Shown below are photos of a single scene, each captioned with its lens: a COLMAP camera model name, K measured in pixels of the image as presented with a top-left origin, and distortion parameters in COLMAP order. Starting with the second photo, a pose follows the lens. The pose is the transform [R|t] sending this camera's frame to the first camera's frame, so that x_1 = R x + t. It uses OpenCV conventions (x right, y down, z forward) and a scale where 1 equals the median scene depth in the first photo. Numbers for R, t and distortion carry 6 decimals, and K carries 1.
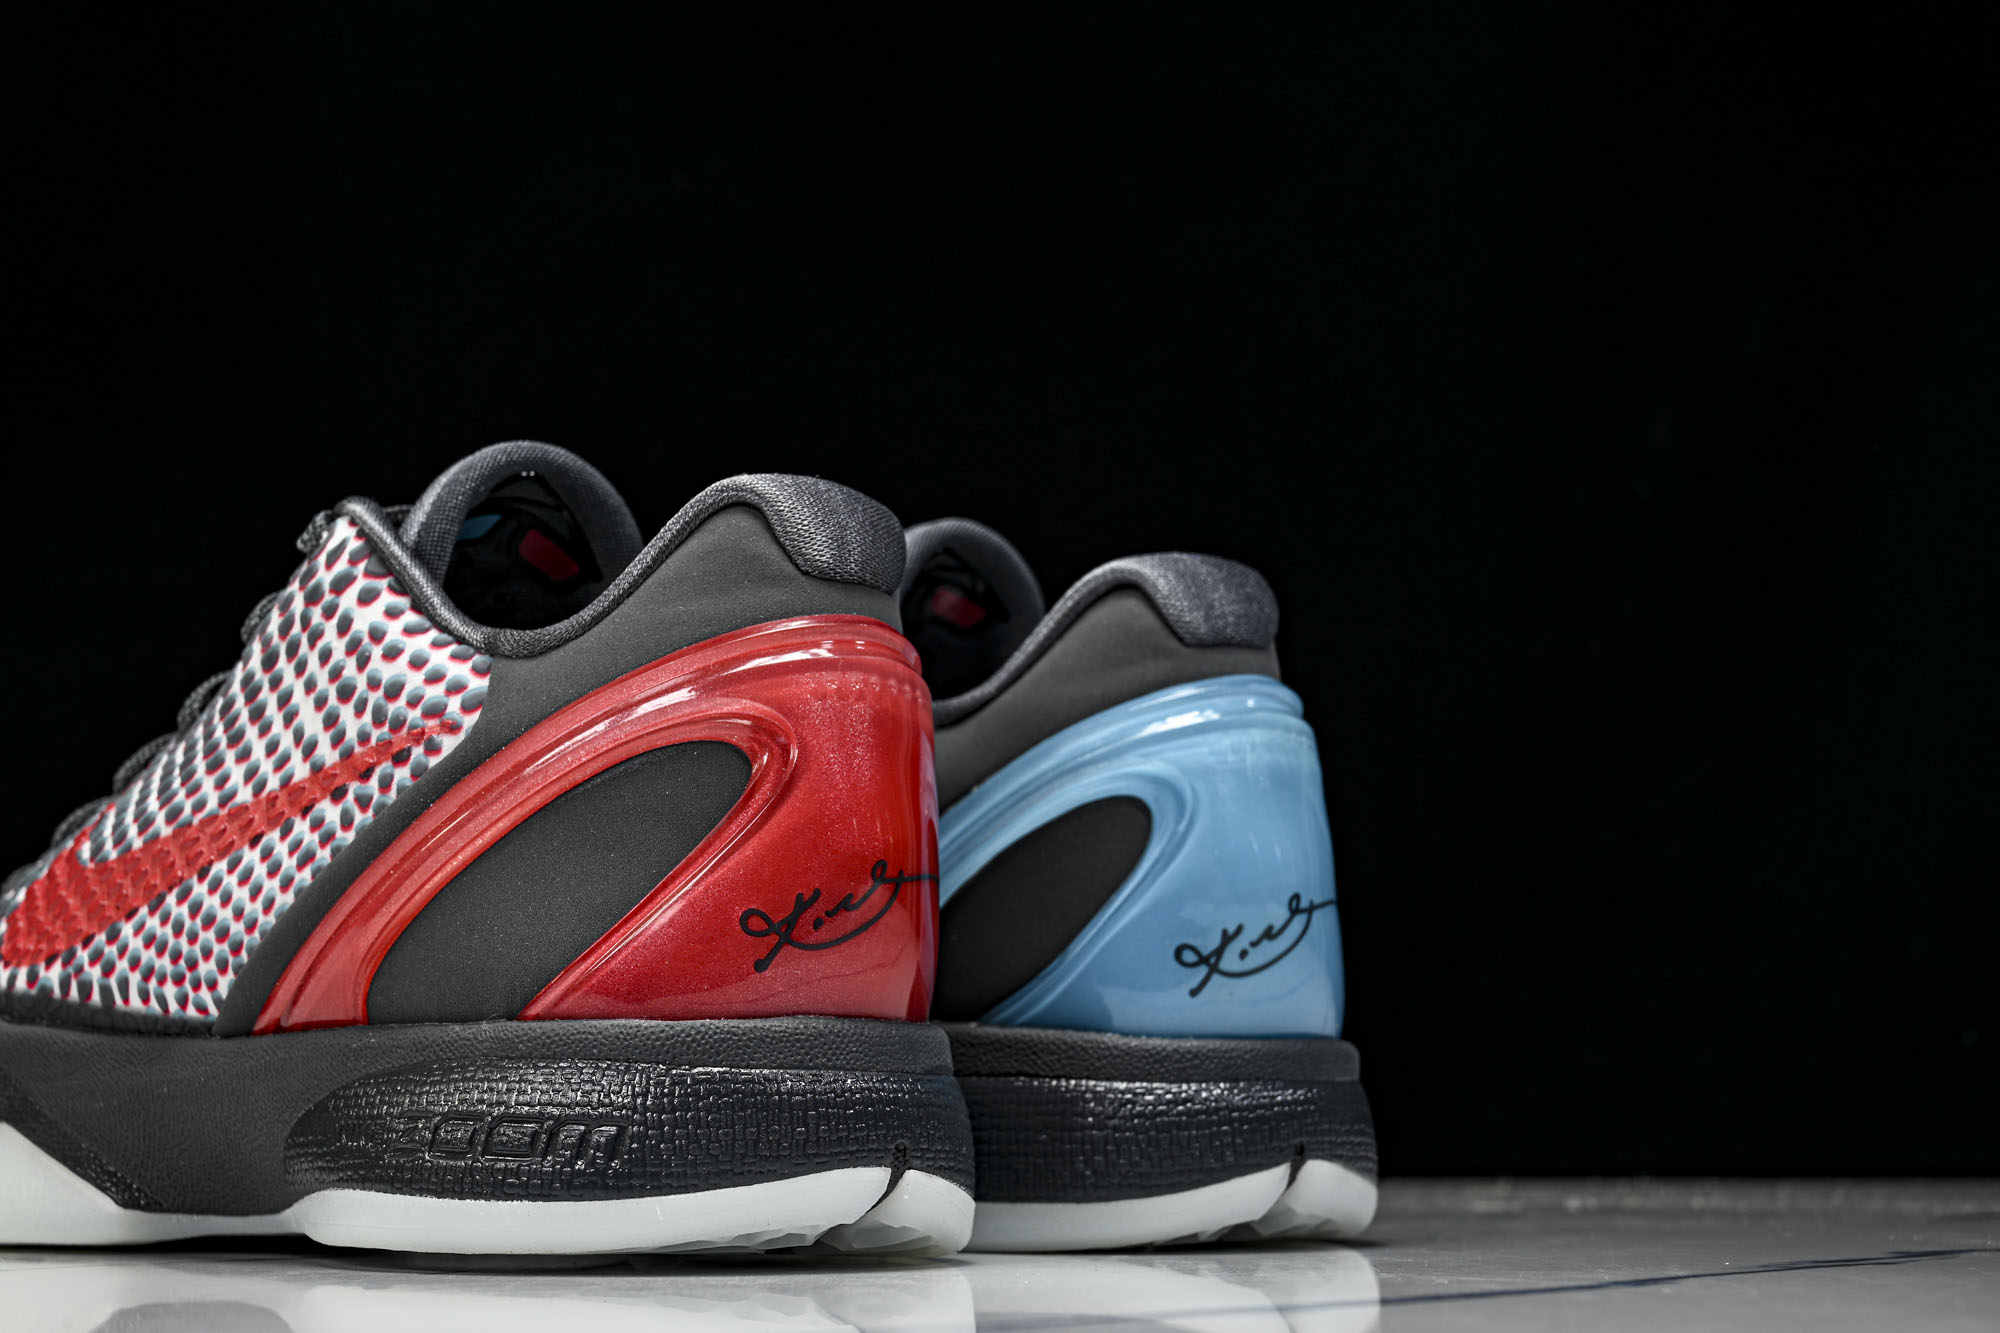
lens RADIAL K [[3210.2, 0, 1000.0], [0, 3210.2, 666.5], [0, 0, 1]] dist [-0.005881, 0.064642]
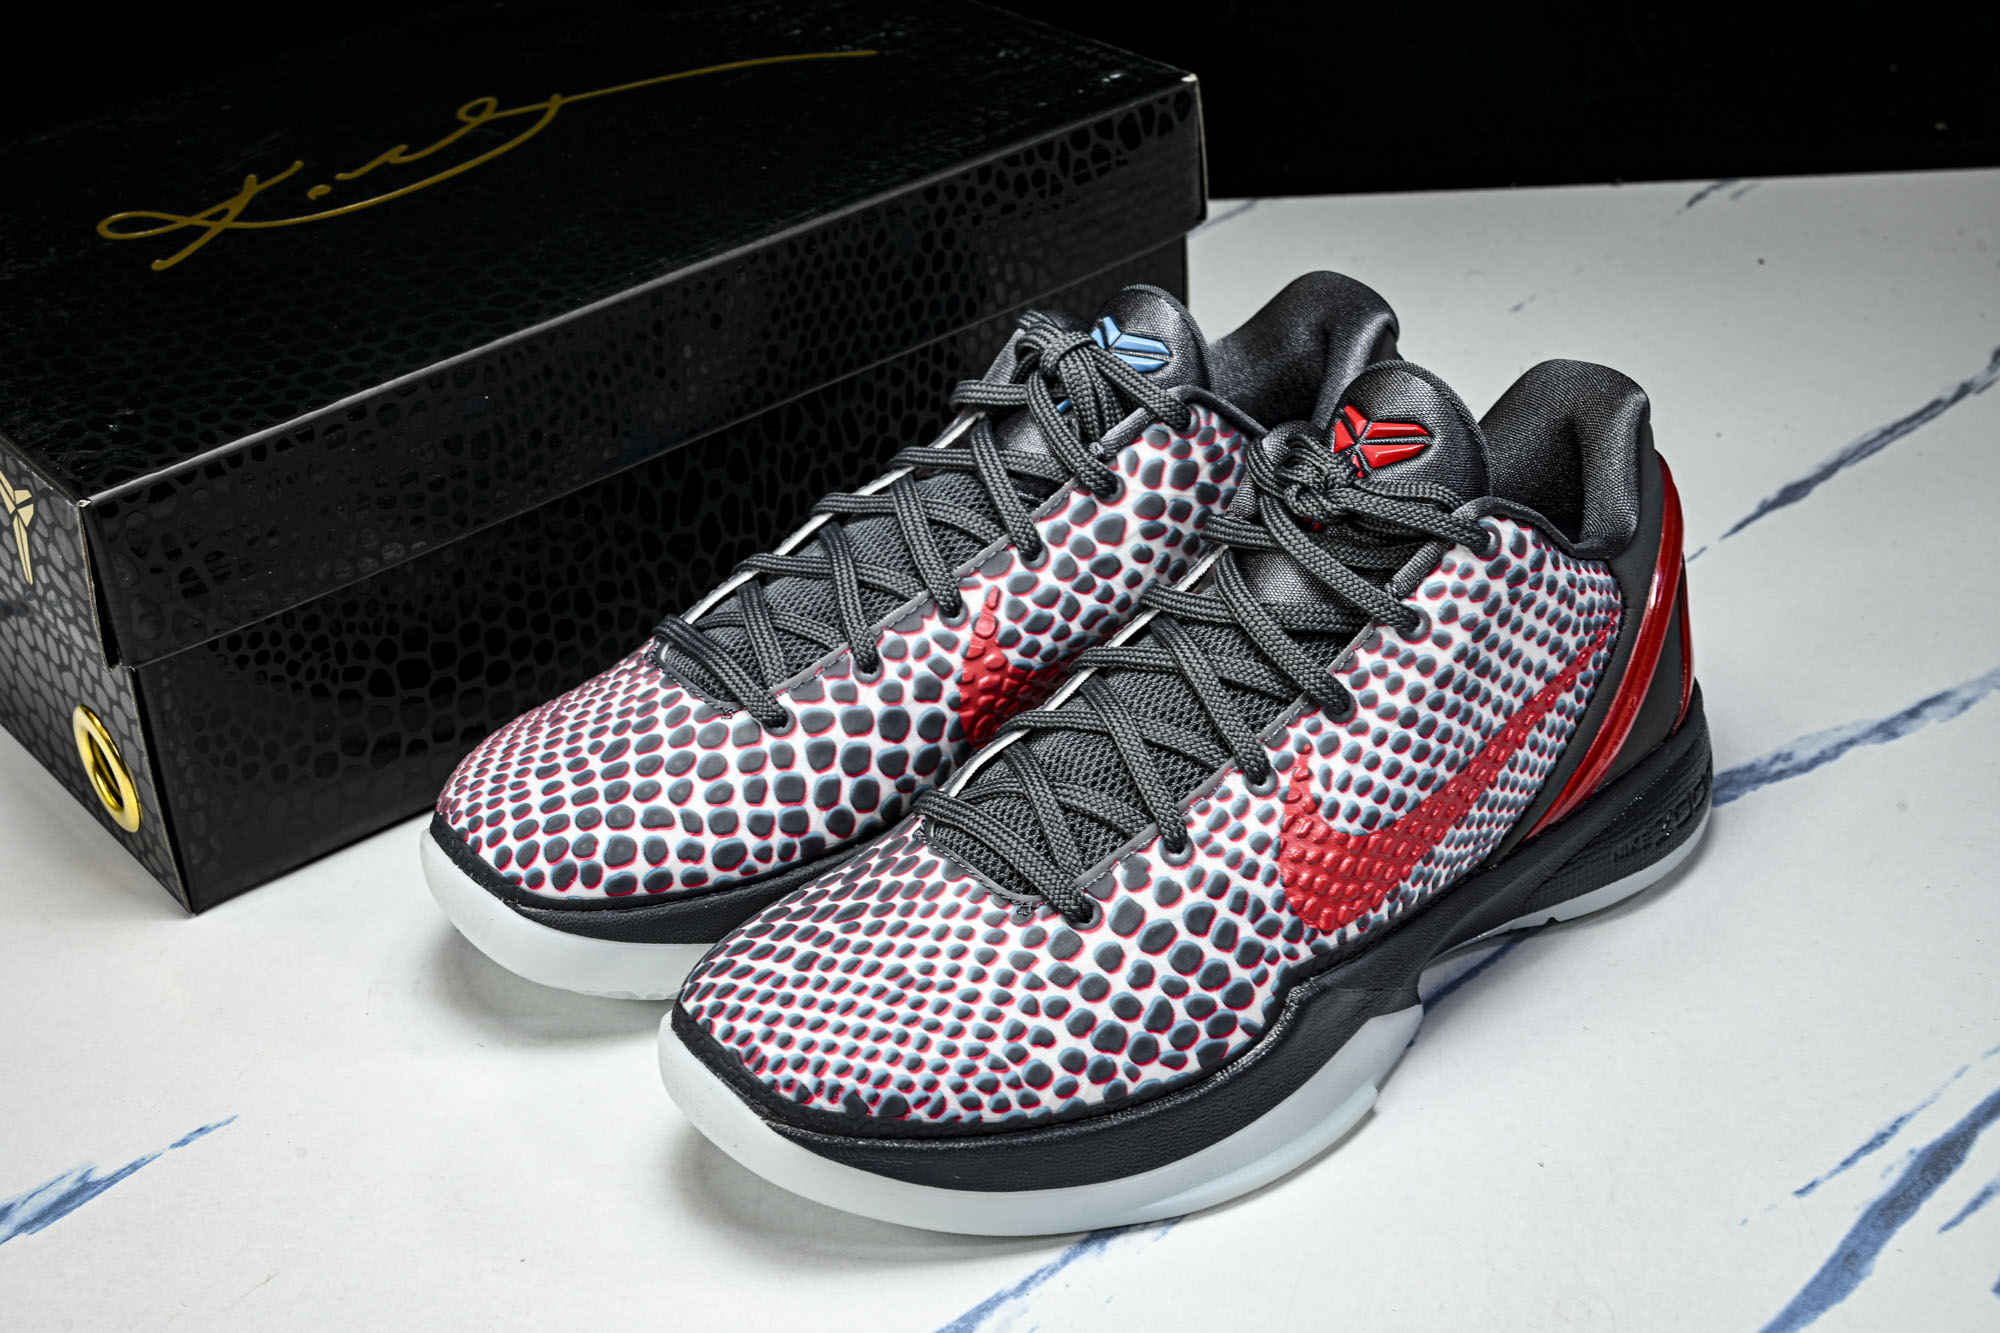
lens RADIAL K [[2941.2, 0, 1000.0], [0, 2941.2, 666.5], [0, 0, 1]] dist [0.051266, 0.005684]
pose [[0.095830, -0.527138, 0.844359, -1.377238], [-0.095092, 0.839535, 0.534919, -0.675131], [-0.990845, -0.131553, 0.030327, 1.200076]]
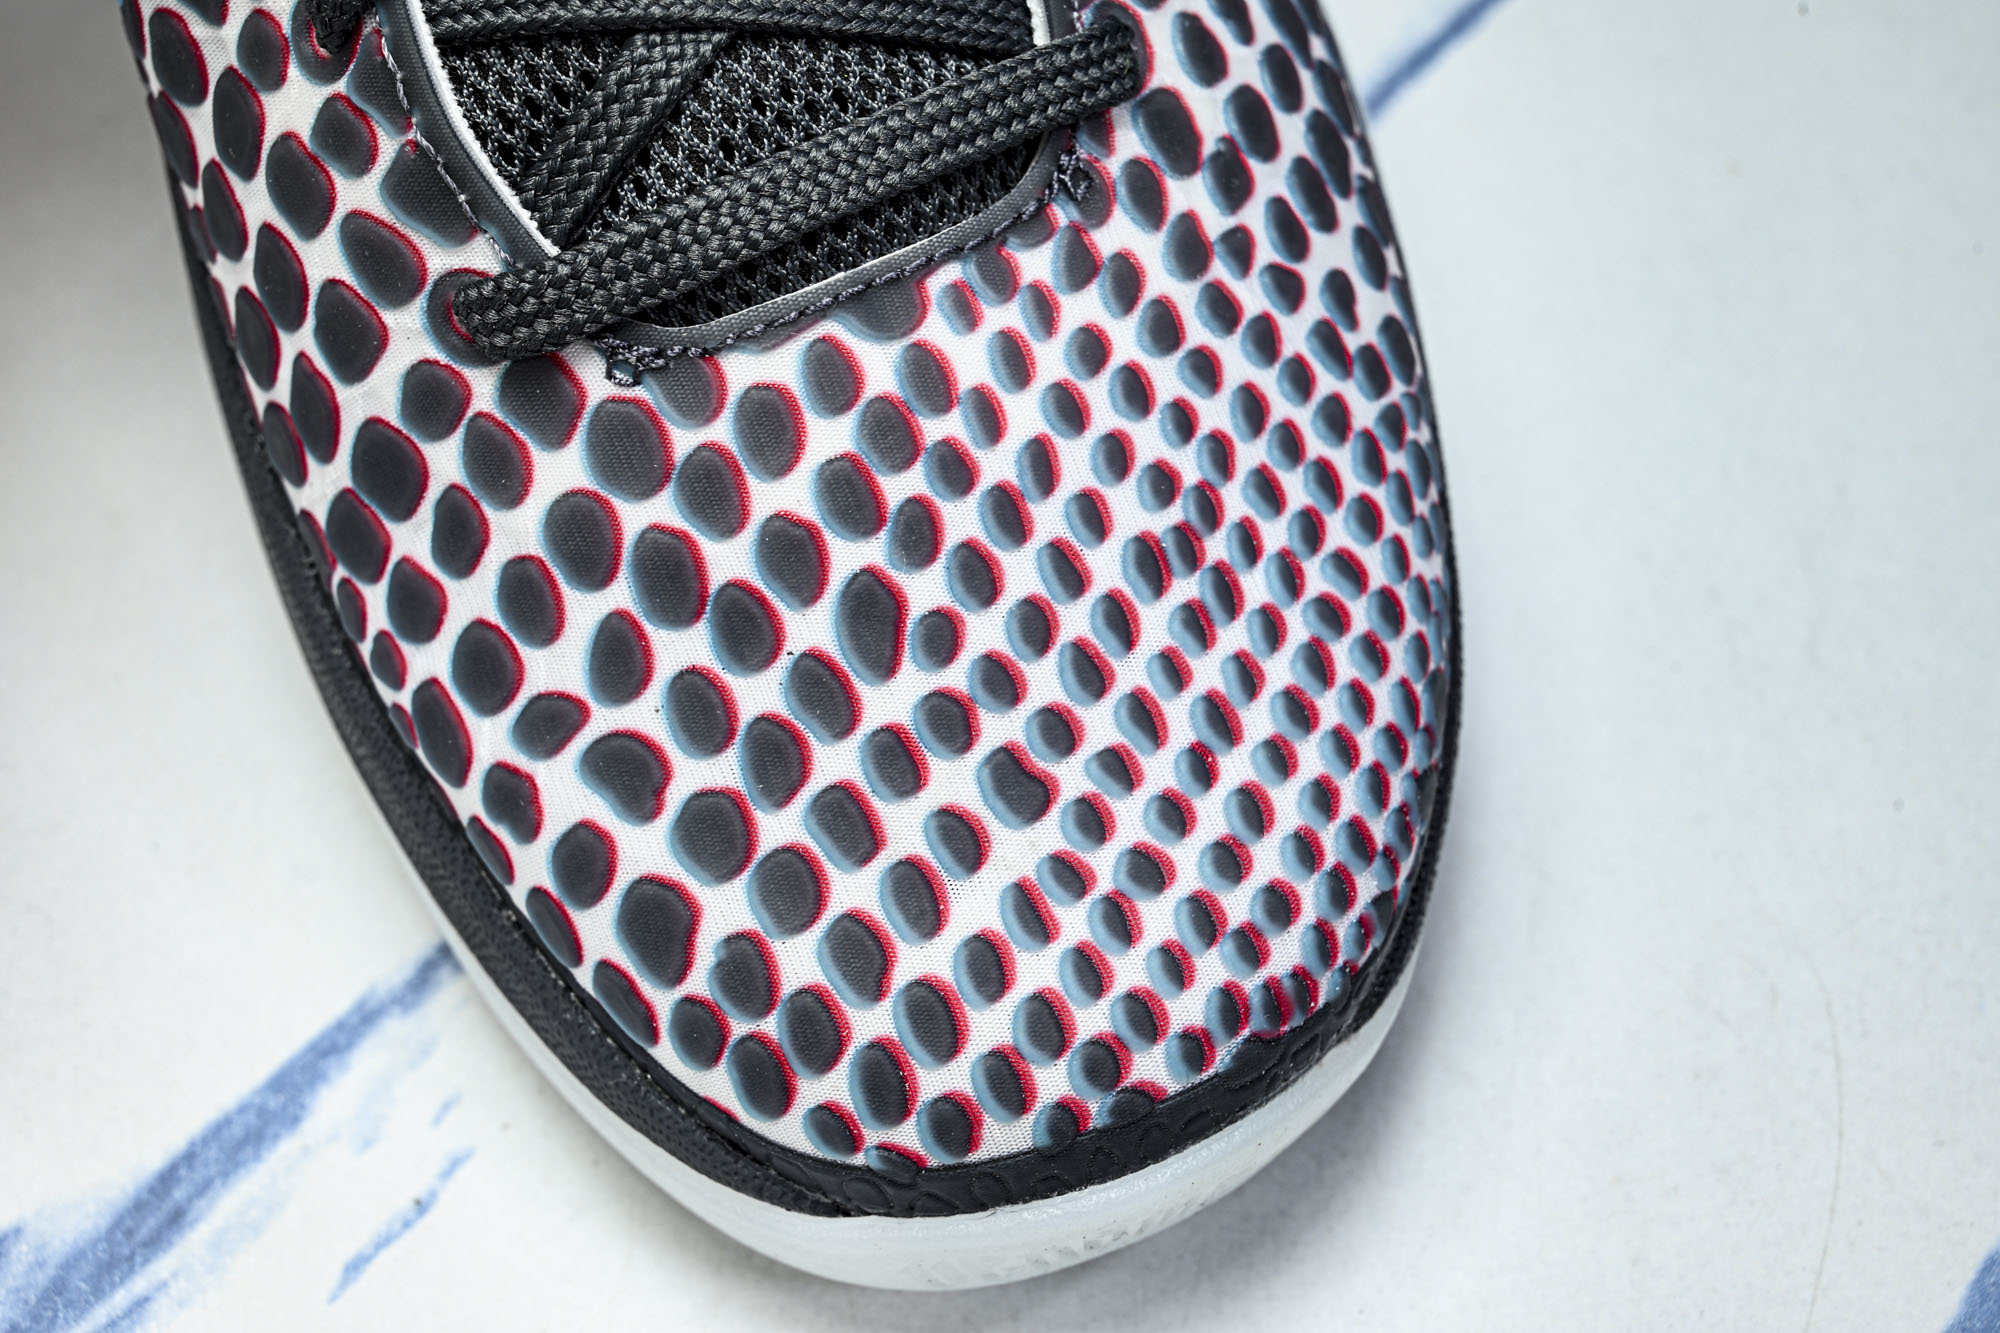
lens RADIAL K [[3813.8, 0, 999.7], [0, 3813.8, 635.8], [0, 0, 1]] dist [-0.021380, 0.254890]
pose [[-0.951957, -0.304388, 0.033547, -0.395677], [-0.111586, 0.446805, 0.887645, -0.409242], [-0.285177, 0.841257, -0.459305, 1.551355]]
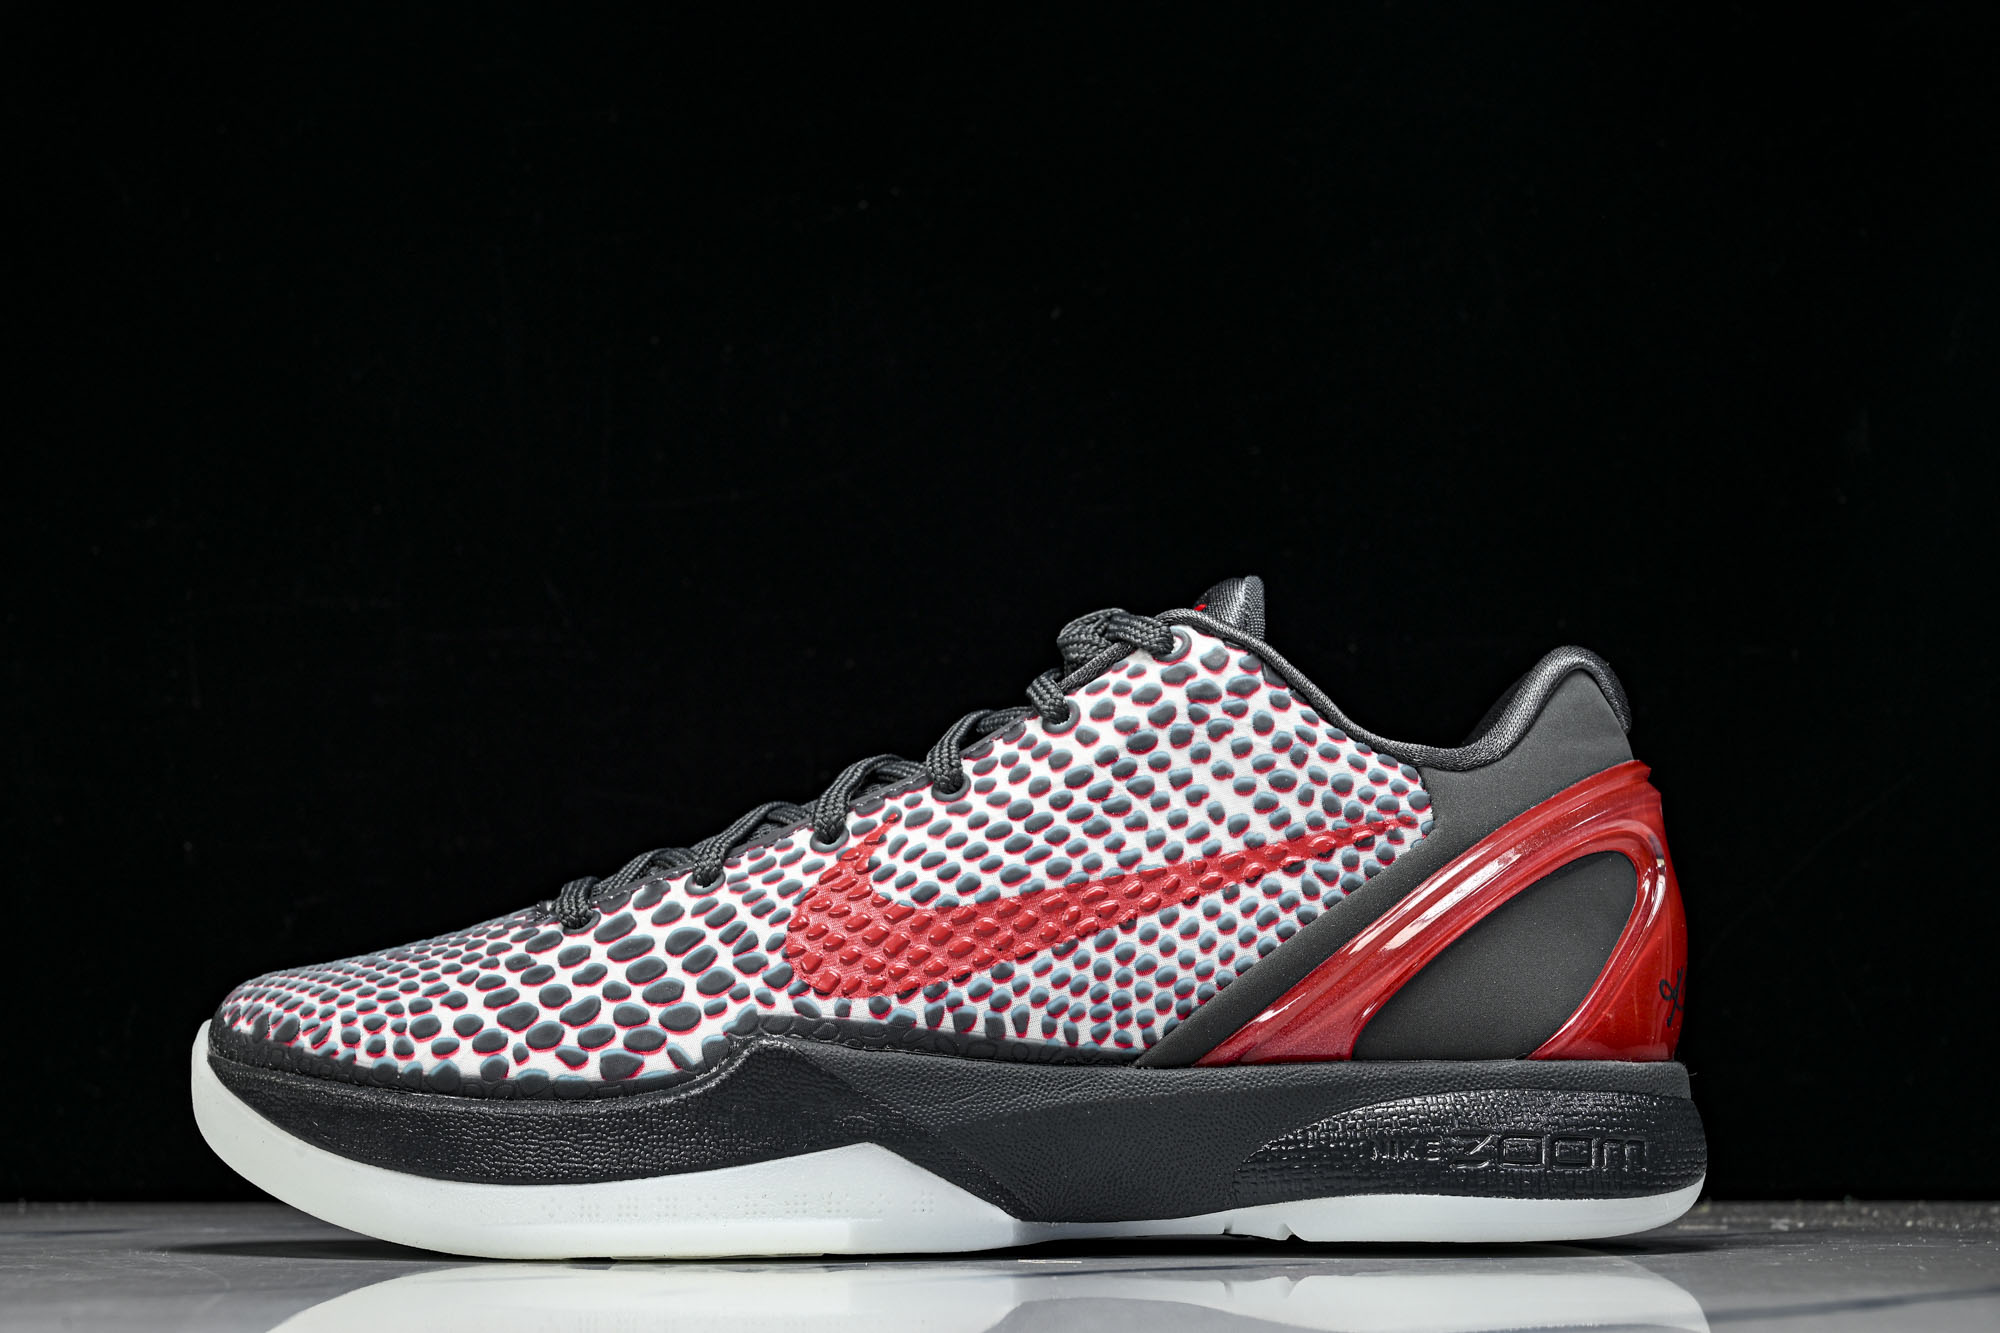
lens RADIAL K [[3127.0, 0, 972.0], [0, 3127.0, 668.0], [0, 0, 1]] dist [0.006014, -0.021978]
pose [[0.717494, 0.090990, 0.690596, -1.089333], [-0.094345, 0.994990, -0.033076, 0.014659], [-0.690146, -0.041423, 0.722484, 0.229417]]
